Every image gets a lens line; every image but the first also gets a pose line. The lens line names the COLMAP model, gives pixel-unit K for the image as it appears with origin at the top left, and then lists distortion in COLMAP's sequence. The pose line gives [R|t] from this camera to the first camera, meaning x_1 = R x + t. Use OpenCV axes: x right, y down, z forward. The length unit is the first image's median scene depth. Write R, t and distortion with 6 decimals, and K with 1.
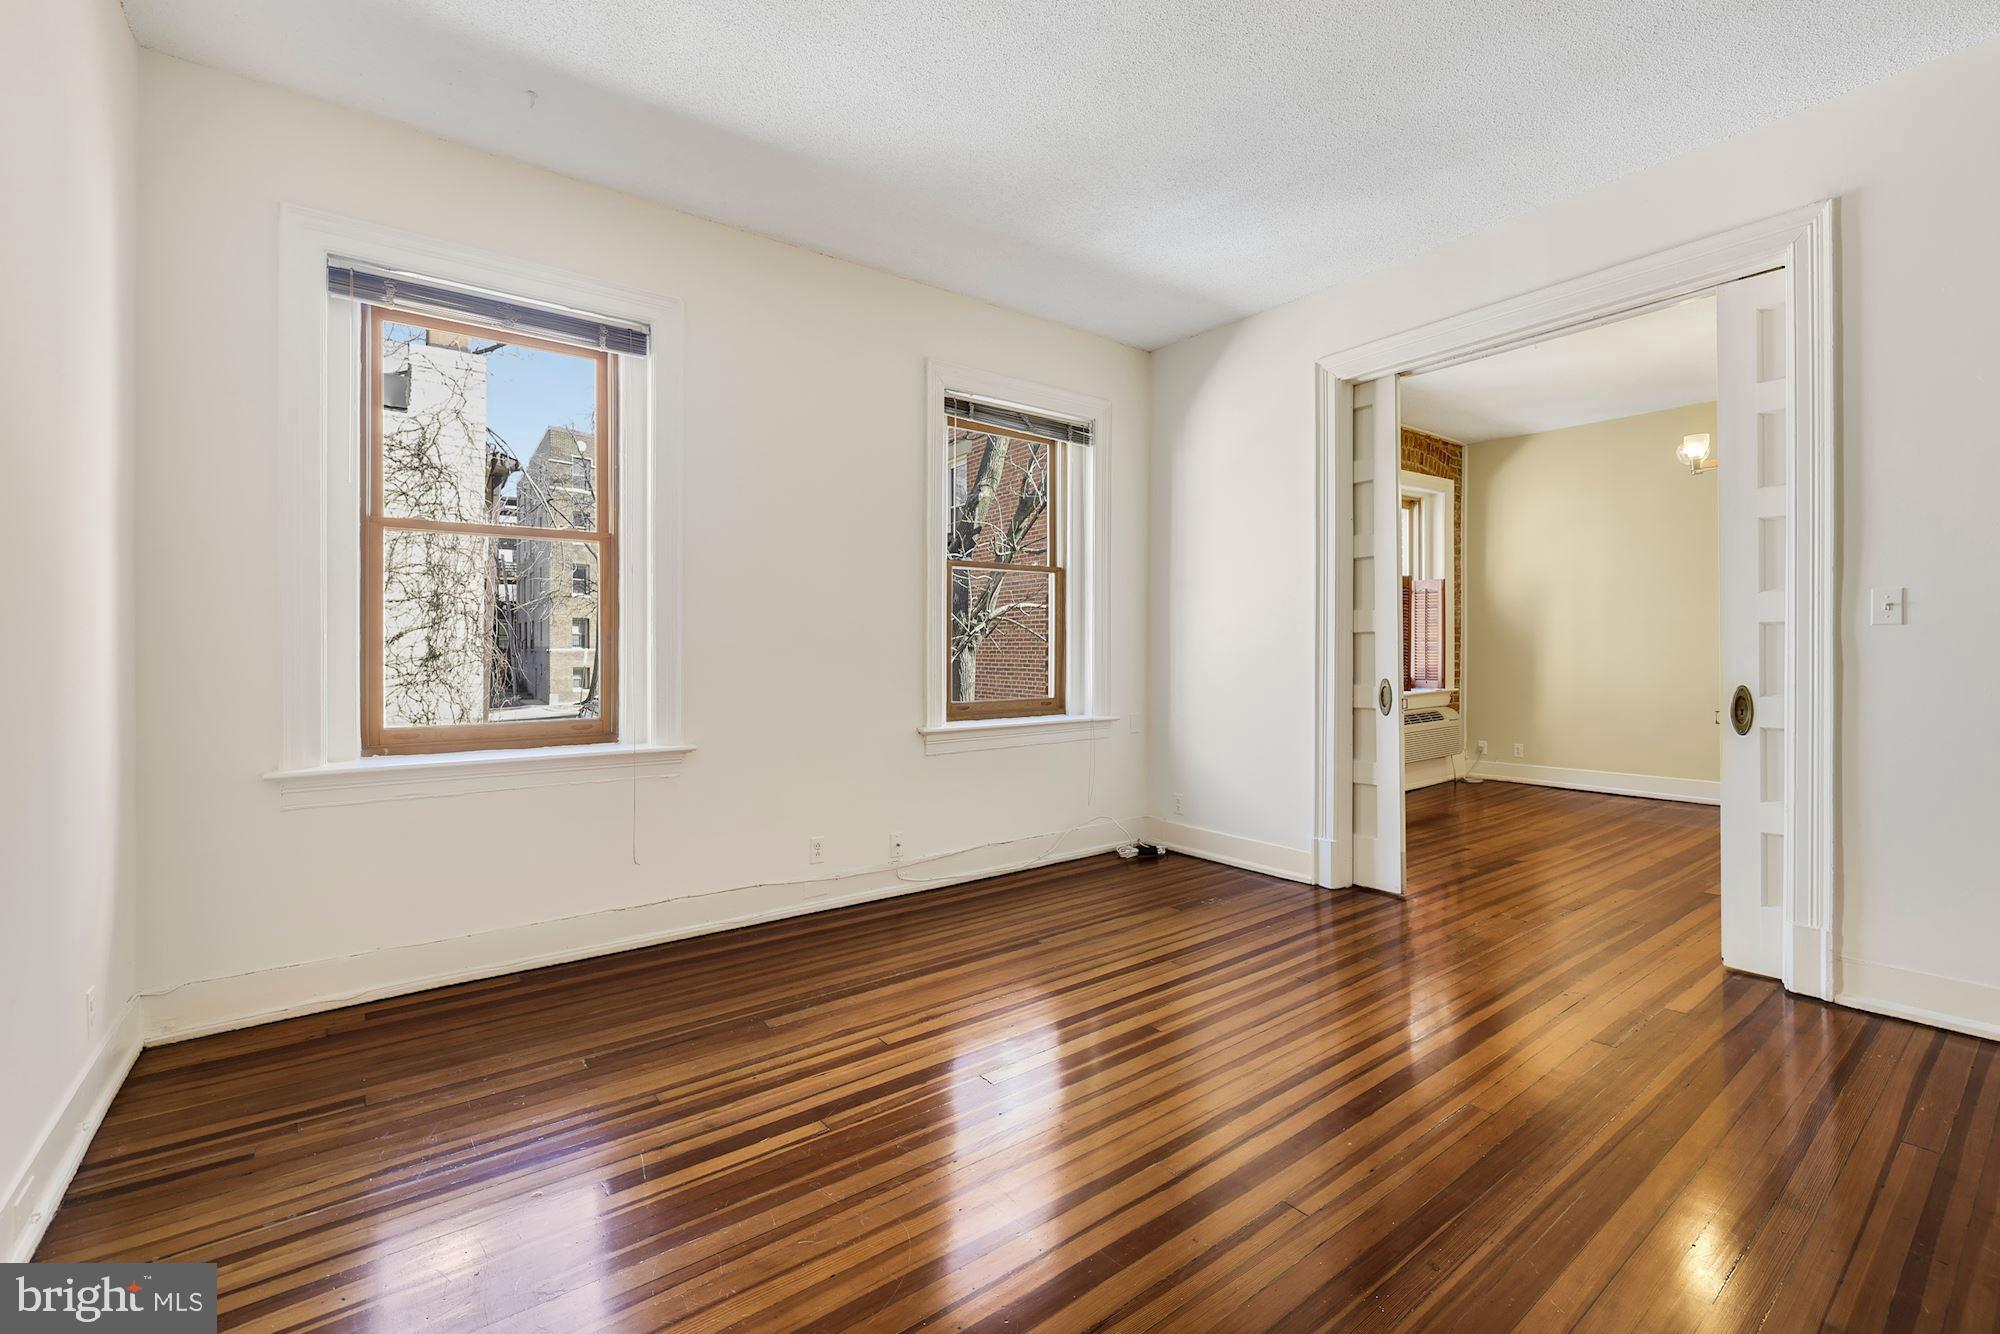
lens RADIAL K [[858.5, 0, 990.8], [0, 858.5, 650.5], [0, 0, 1]] dist [-0.000163, -0.000088]
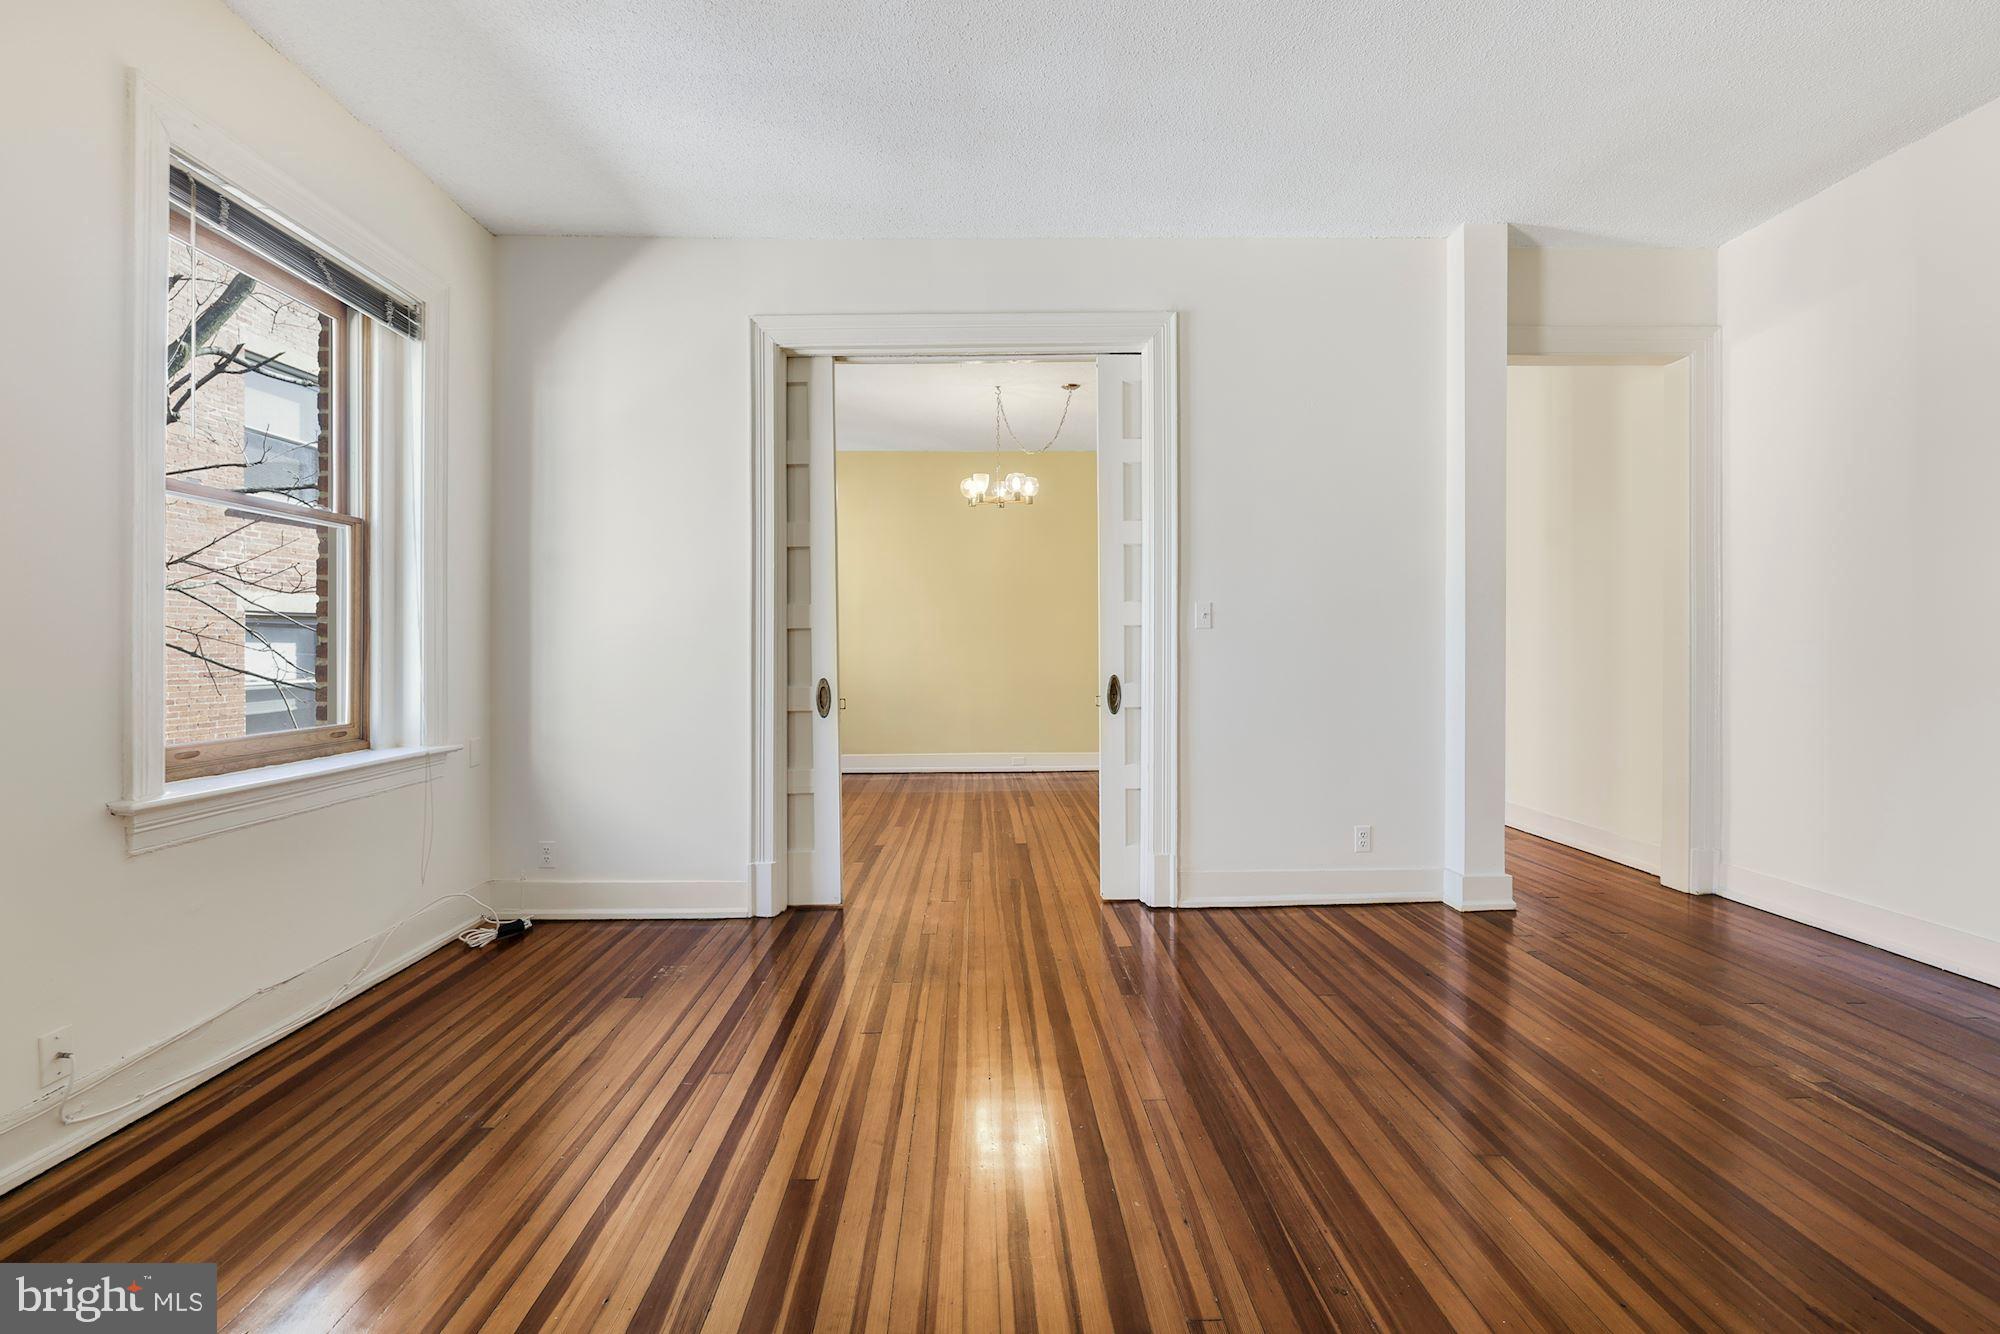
lens RADIAL K [[858.5, 0, 994.2], [0, 858.5, 648.9], [0, 0, 1]] dist [-0.000163, -0.000088]
pose [[0.586526, -0.001354, 0.809929, -0.186065], [0.003314, 0.999994, -0.000727, 0.002065], [-0.809924, 0.003111, 0.586527, 0.291744]]
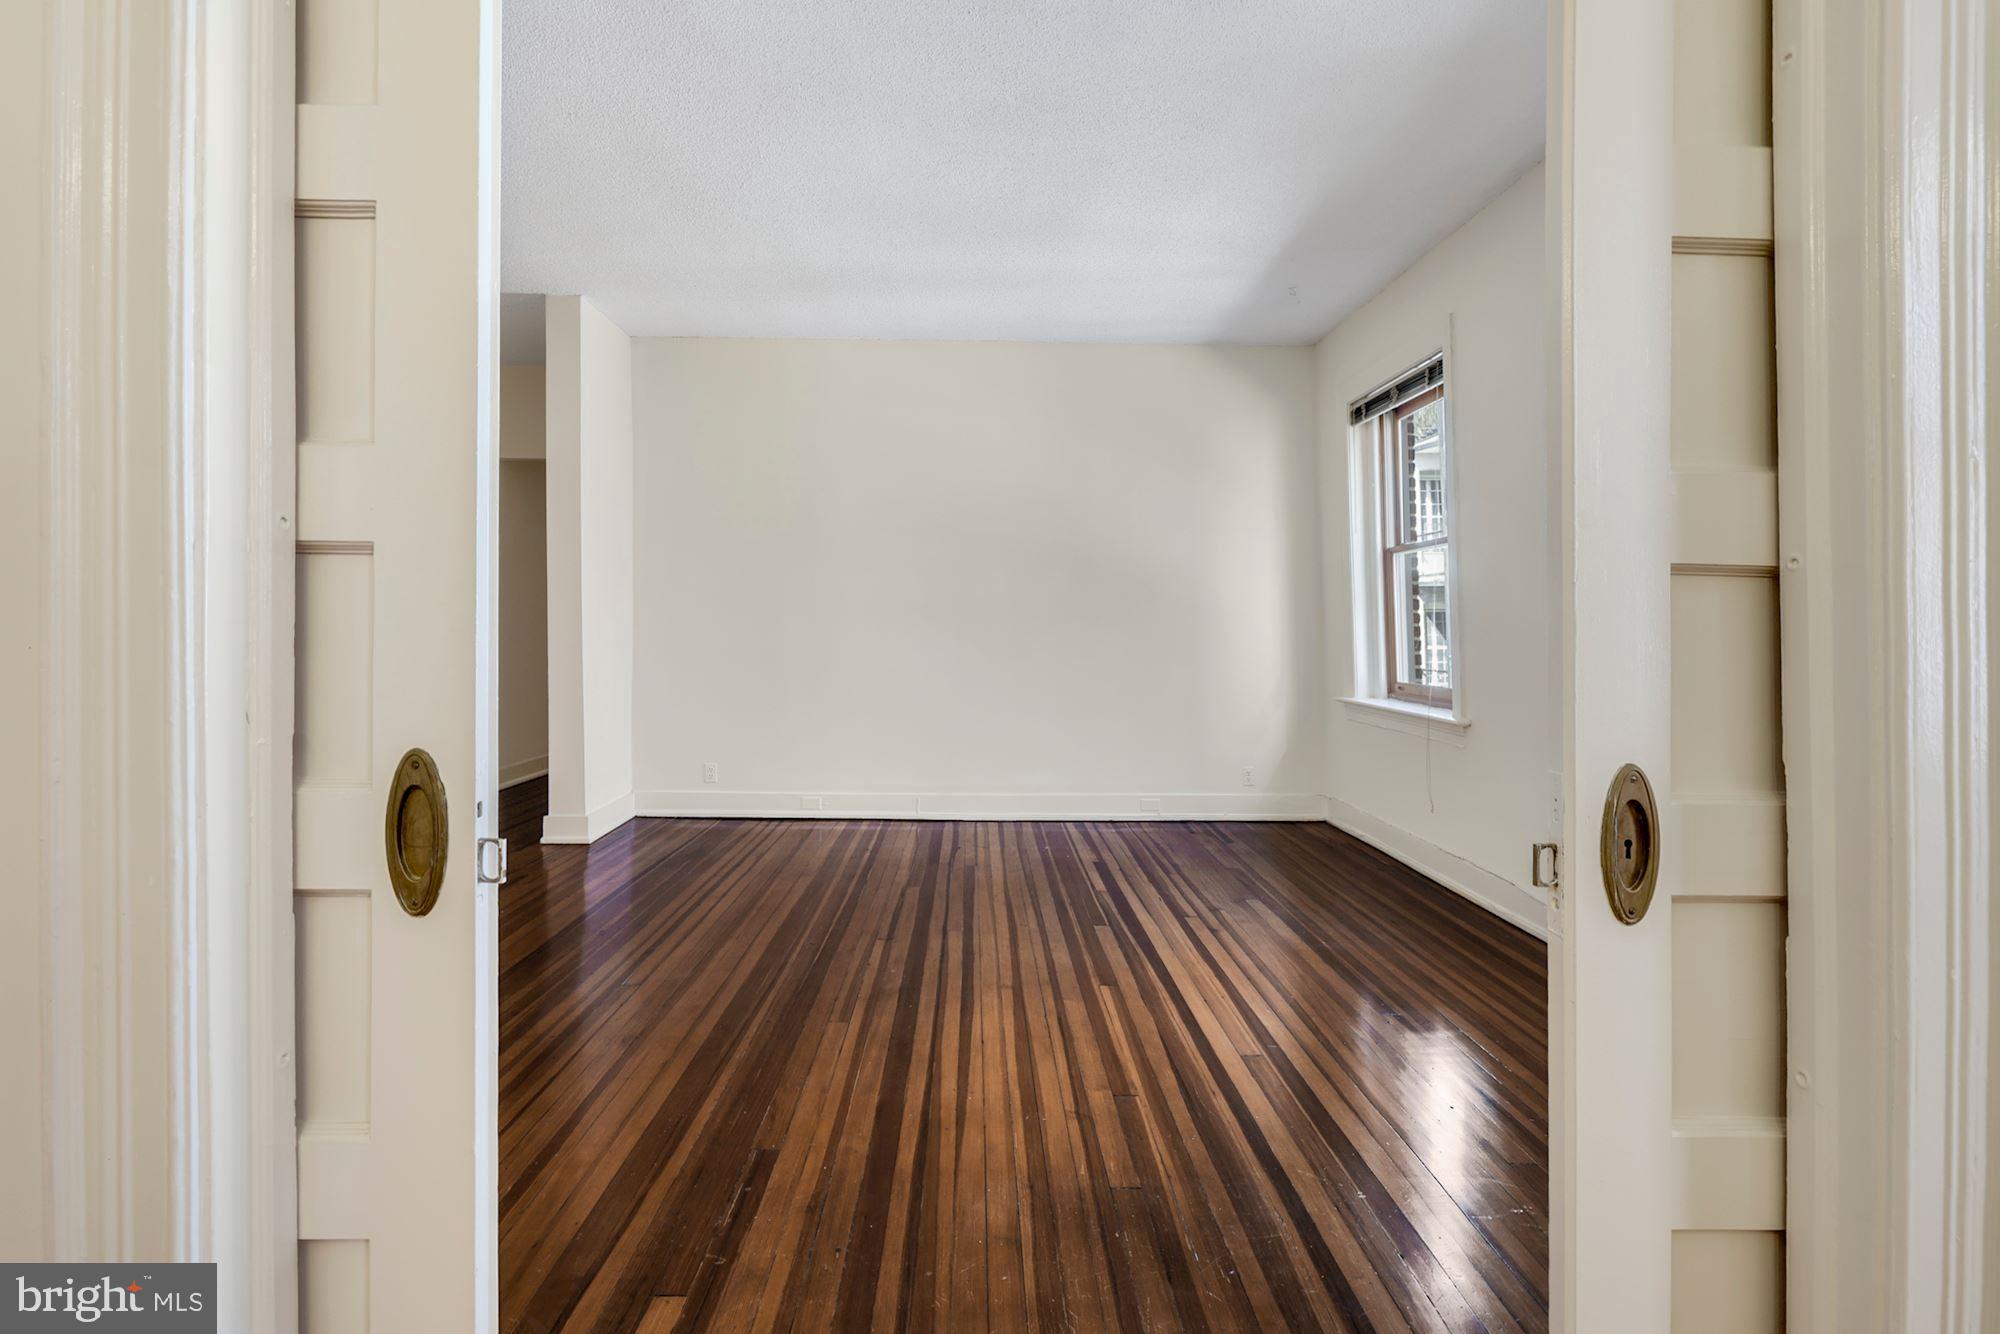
lens RADIAL K [[883.3, 0, 1005.5], [0, 883.3, 630.2], [0, 0, 1]] dist [0.006788, -0.000473]
pose [[-0.577423, -0.006231, -0.816421, 0.738962], [-0.012749, 0.999918, 0.001385, 0.002473], [0.816345, 0.011209, -0.577455, 0.972572]]
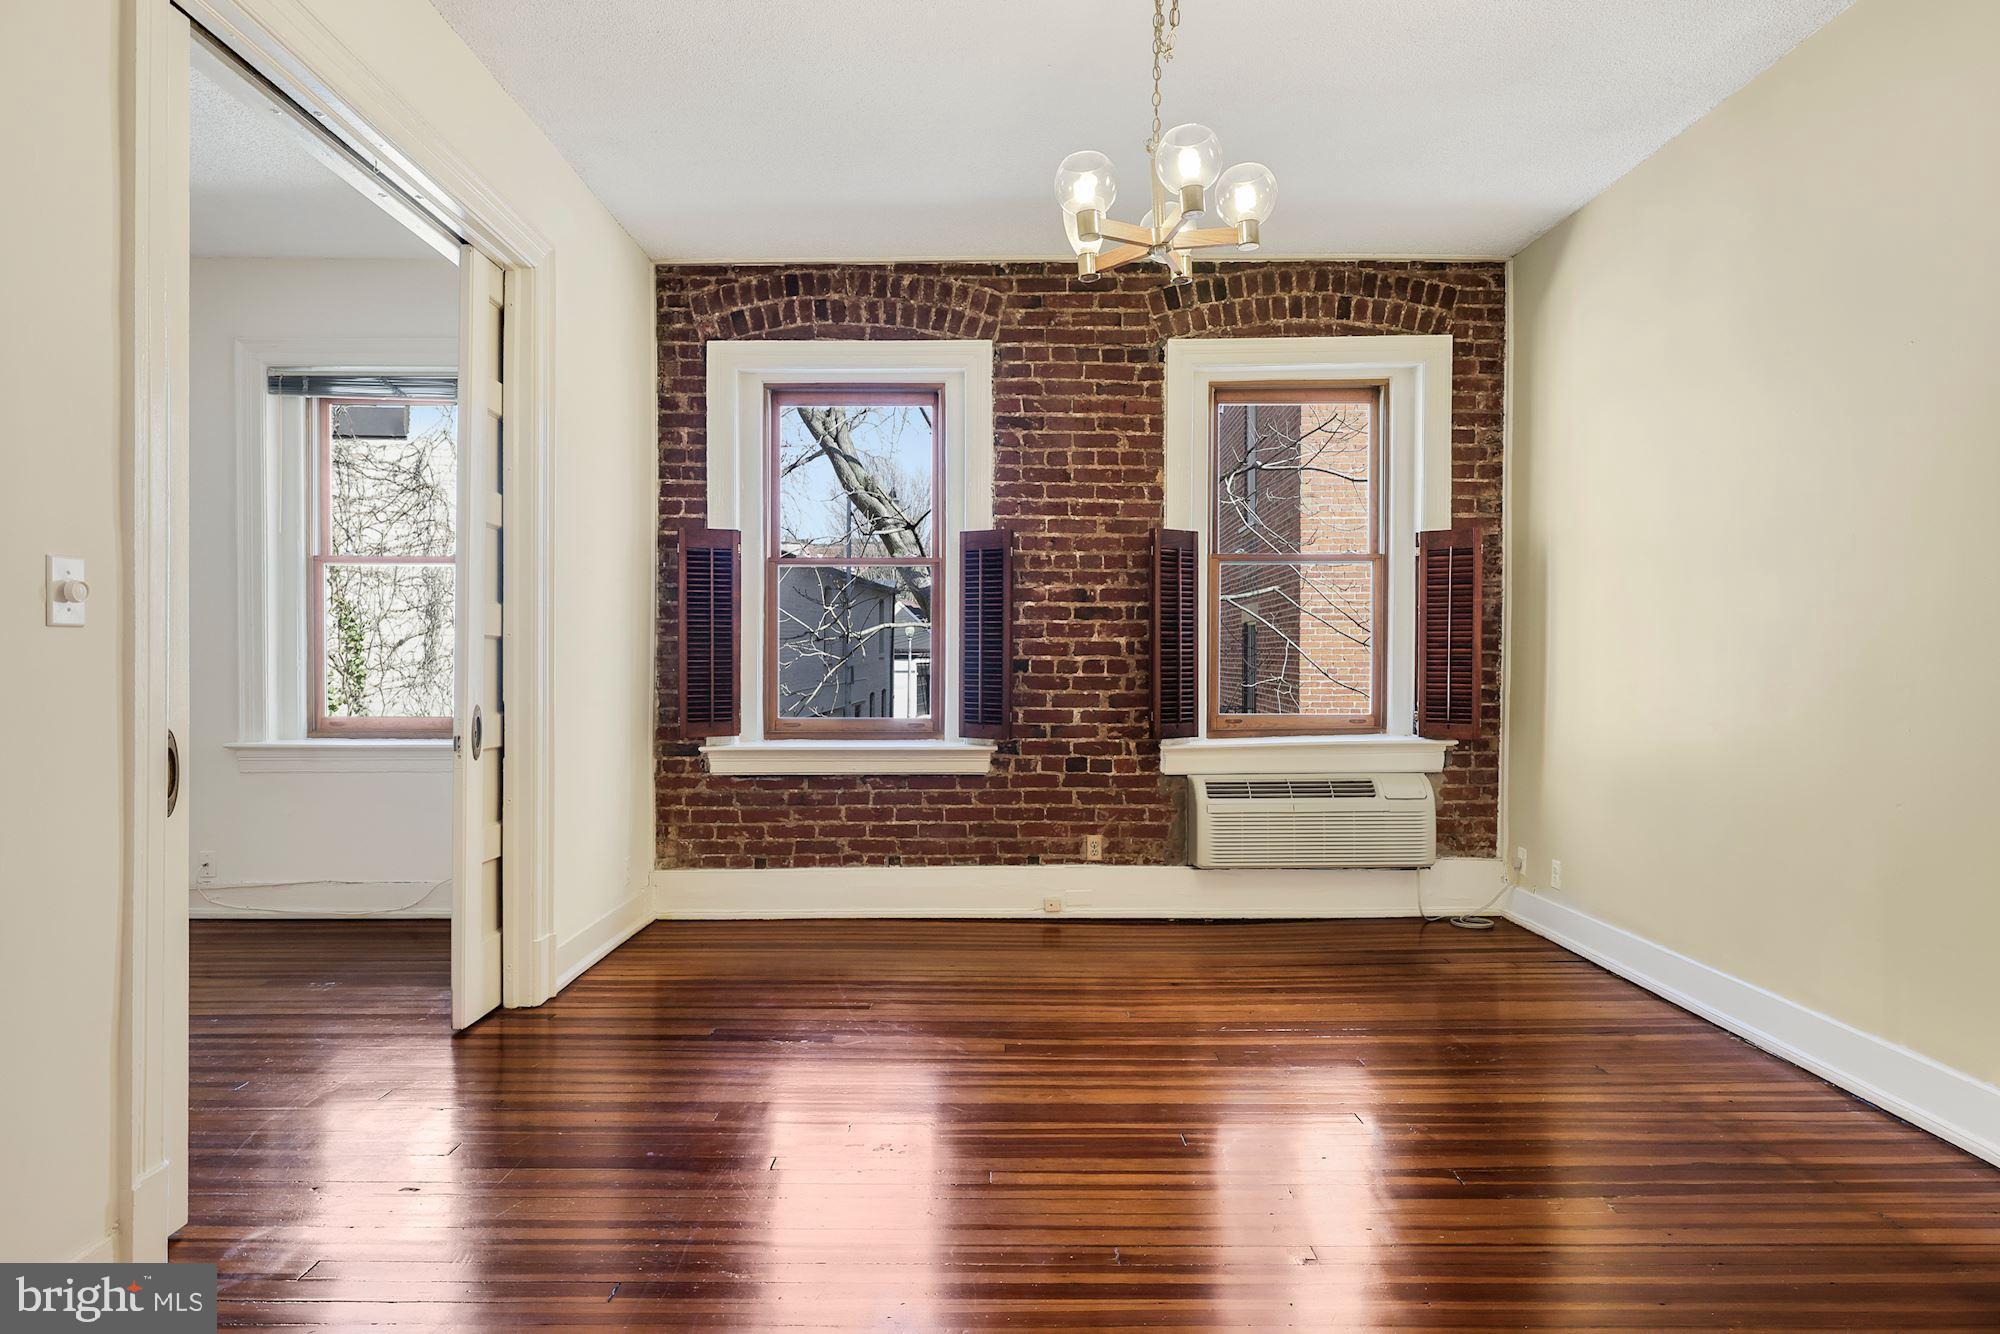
lens RADIAL K [[1101.5, 0, 1018.8], [0, 1101.5, 664.4], [0, 0, 1]] dist [0.003611, 0.001304]
pose [[0.796299, 0.010354, -0.604815, 1.299084], [-0.007099, 0.999945, 0.007772, -0.008187], [0.604862, -0.001895, 0.796328, 0.560393]]
